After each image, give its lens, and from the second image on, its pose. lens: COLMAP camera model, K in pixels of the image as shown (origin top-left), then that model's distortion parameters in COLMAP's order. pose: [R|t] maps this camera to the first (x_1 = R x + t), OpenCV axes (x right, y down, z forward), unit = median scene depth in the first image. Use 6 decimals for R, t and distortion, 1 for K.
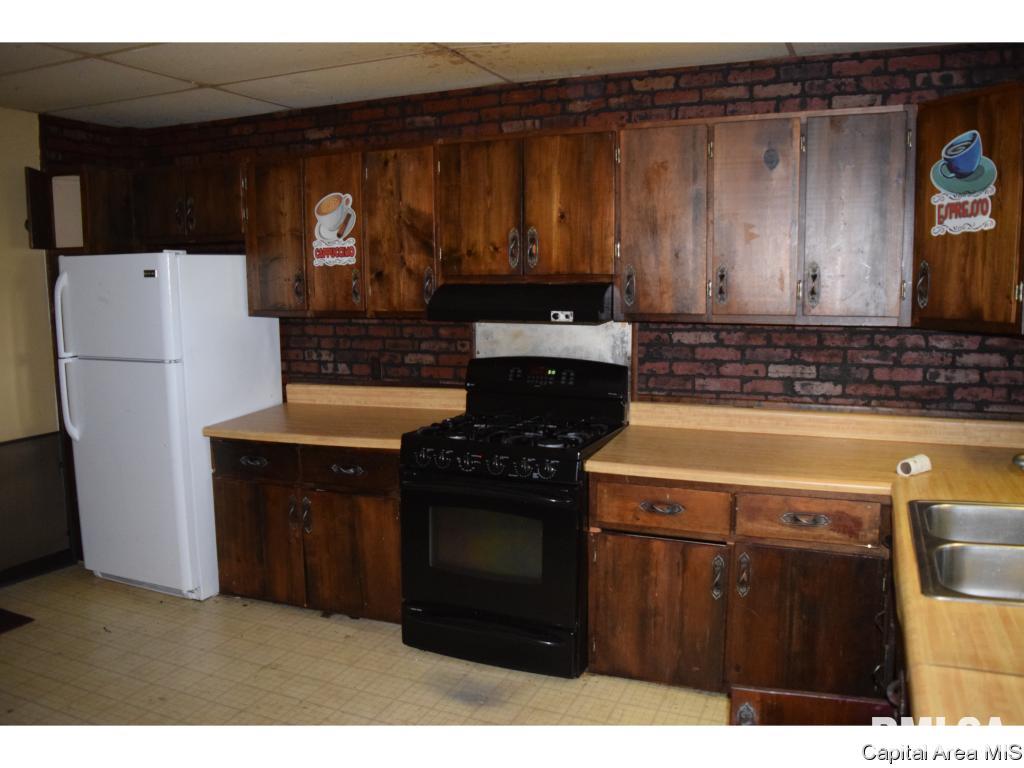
lens RADIAL K [[817.5, 0, 512.0], [0, 817.5, 384.0], [0, 0, 1]] dist [-0.082332, 0.004273]
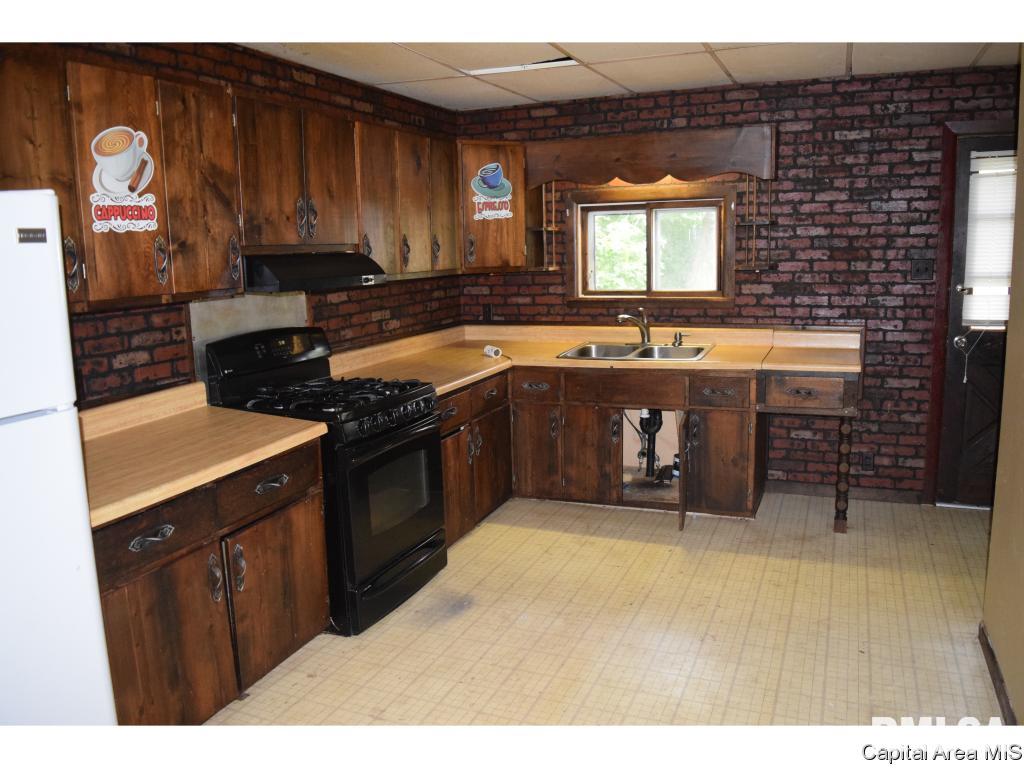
lens RADIAL K [[817.5, 0, 512.0], [0, 817.5, 384.0], [0, 0, 1]] dist [-0.082332, 0.004273]
pose [[-0.021793, -0.159824, 0.986905, -0.942212], [0.151405, 0.975226, 0.161276, -0.082249], [-0.988232, 0.152937, 0.002945, 0.715129]]
